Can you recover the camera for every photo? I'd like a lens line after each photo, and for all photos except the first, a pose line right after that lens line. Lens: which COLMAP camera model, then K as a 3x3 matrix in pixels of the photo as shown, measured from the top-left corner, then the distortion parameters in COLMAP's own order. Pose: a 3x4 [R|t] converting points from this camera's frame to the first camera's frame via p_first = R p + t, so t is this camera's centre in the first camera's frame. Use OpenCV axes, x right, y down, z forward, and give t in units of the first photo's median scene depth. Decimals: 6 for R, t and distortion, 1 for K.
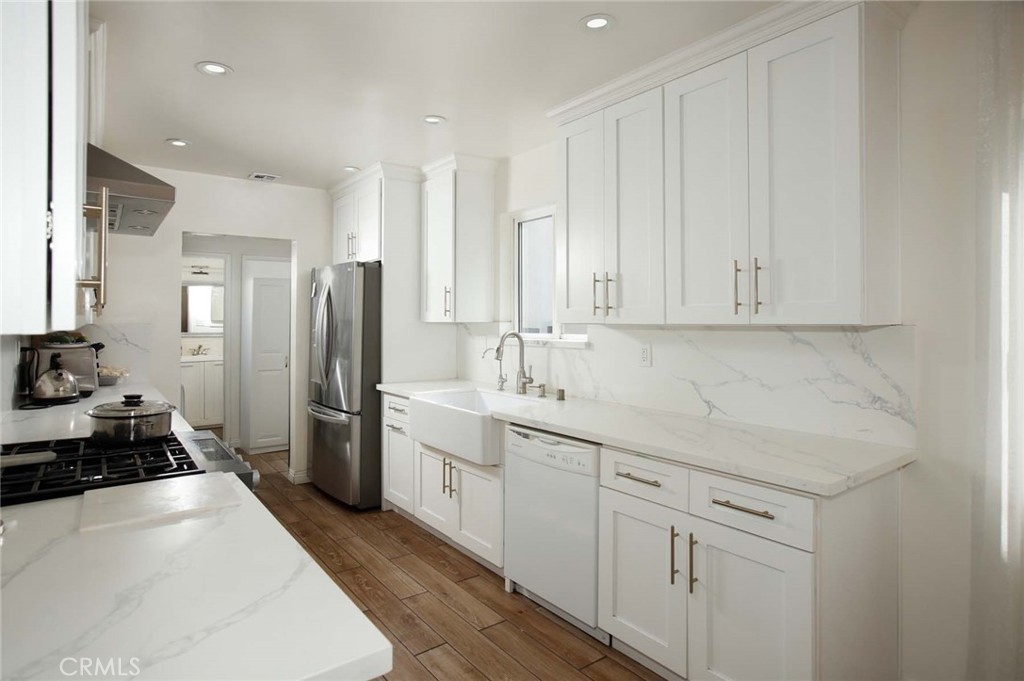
lens RADIAL K [[583.2, 0, 515.8], [0, 583.2, 310.9], [0, 0, 1]] dist [-0.023096, 0.000244]
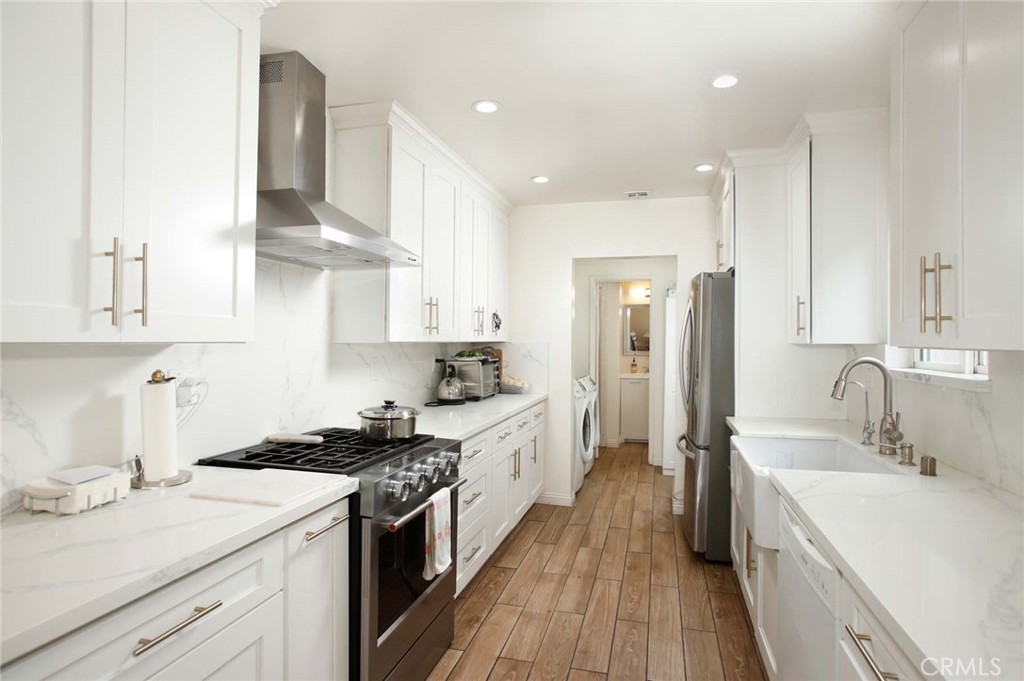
lens RADIAL K [[577.3, 0, 512.0], [0, 577.3, 340.5], [0, 0, 1]] dist [0.003386, 0.000454]
pose [[0.613694, 0.005978, -0.789522, 0.273005], [0.006048, 0.999906, 0.012272, 0.004678], [0.789521, -0.012306, 0.613600, 0.292850]]
